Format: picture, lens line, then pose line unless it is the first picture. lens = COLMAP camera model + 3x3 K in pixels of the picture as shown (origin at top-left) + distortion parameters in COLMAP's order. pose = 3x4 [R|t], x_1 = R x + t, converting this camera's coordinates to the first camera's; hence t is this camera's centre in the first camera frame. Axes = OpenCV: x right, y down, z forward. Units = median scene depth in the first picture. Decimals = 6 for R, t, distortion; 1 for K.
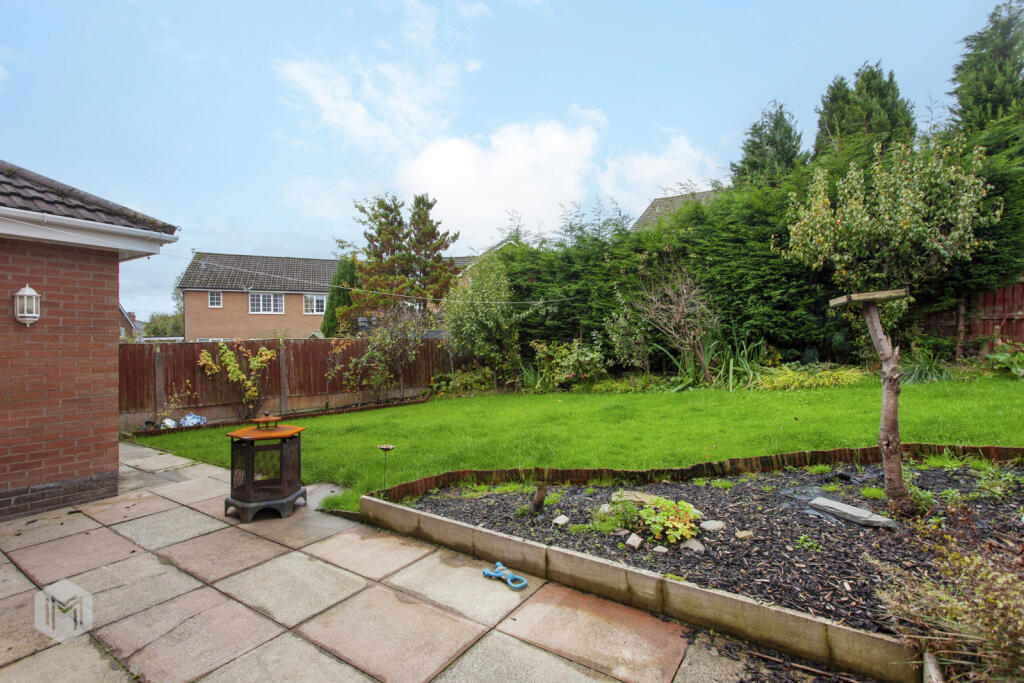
lens RADIAL K [[486.2, 0, 511.9], [0, 486.2, 341.9], [0, 0, 1]] dist [-0.000025, -0.000051]
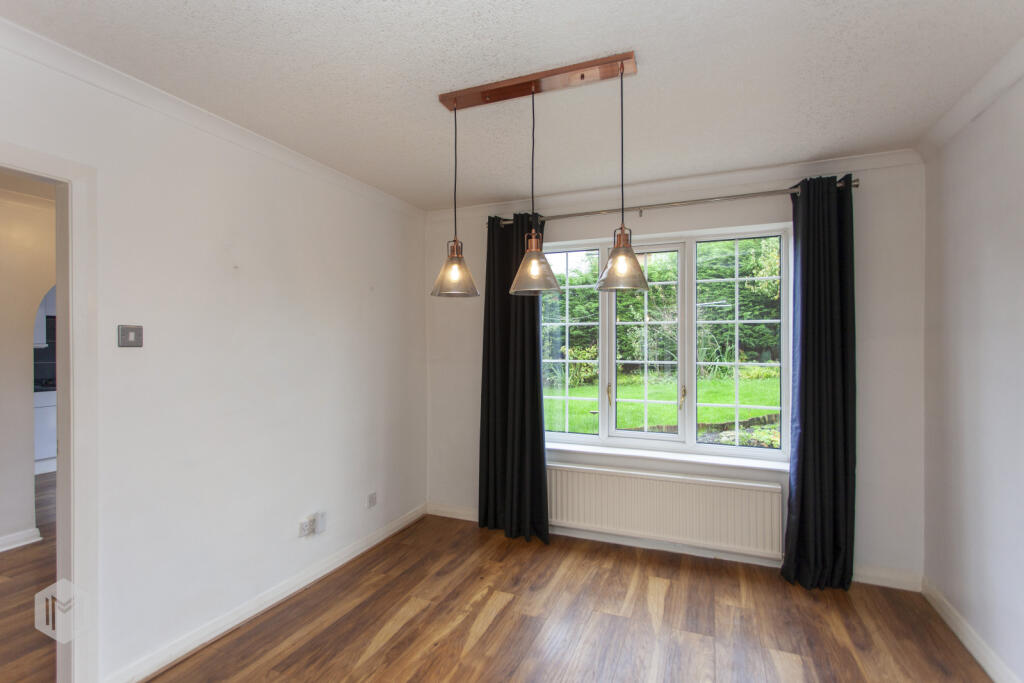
lens RADIAL K [[486.2, 0, 504.9], [0, 486.2, 341.8], [0, 0, 1]] dist [-0.000025, -0.000051]
pose [[0.982054, -0.000225, 0.188598, -0.808876], [0.001825, 0.999964, -0.008314, -0.009666], [-0.188589, 0.008509, 0.982019, -0.543762]]
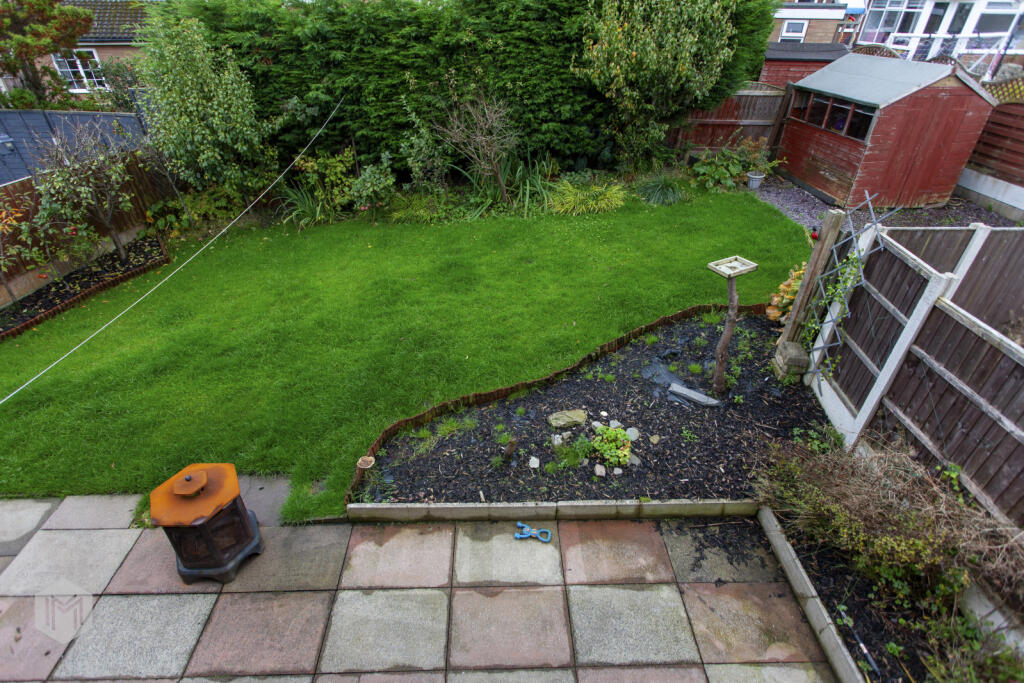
lens RADIAL K [[510.9, 0, 513.0], [0, 510.9, 338.8], [0, 0, 1]] dist [-0.005029, 0.000079]
pose [[0.809188, -0.306378, 0.501345, -0.417792], [-0.027048, 0.832952, 0.552683, -0.522562], [-0.586927, -0.460785, 0.665728, 0.227797]]
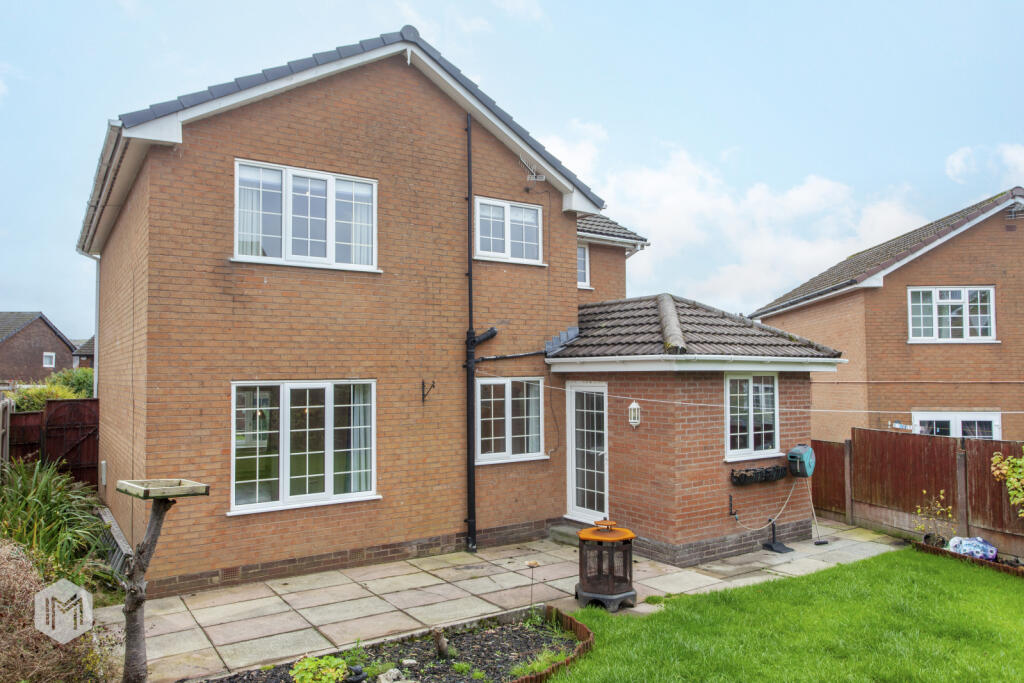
lens RADIAL K [[724.0, 0, 515.3], [0, 724.0, 342.9], [0, 0, 1]] dist [-0.006591, -0.000243]
pose [[-0.390263, -0.040734, -0.919802, 1.163853], [0.005083, 0.998910, -0.046394, -0.185024], [0.920689, -0.022782, -0.389631, 1.466861]]
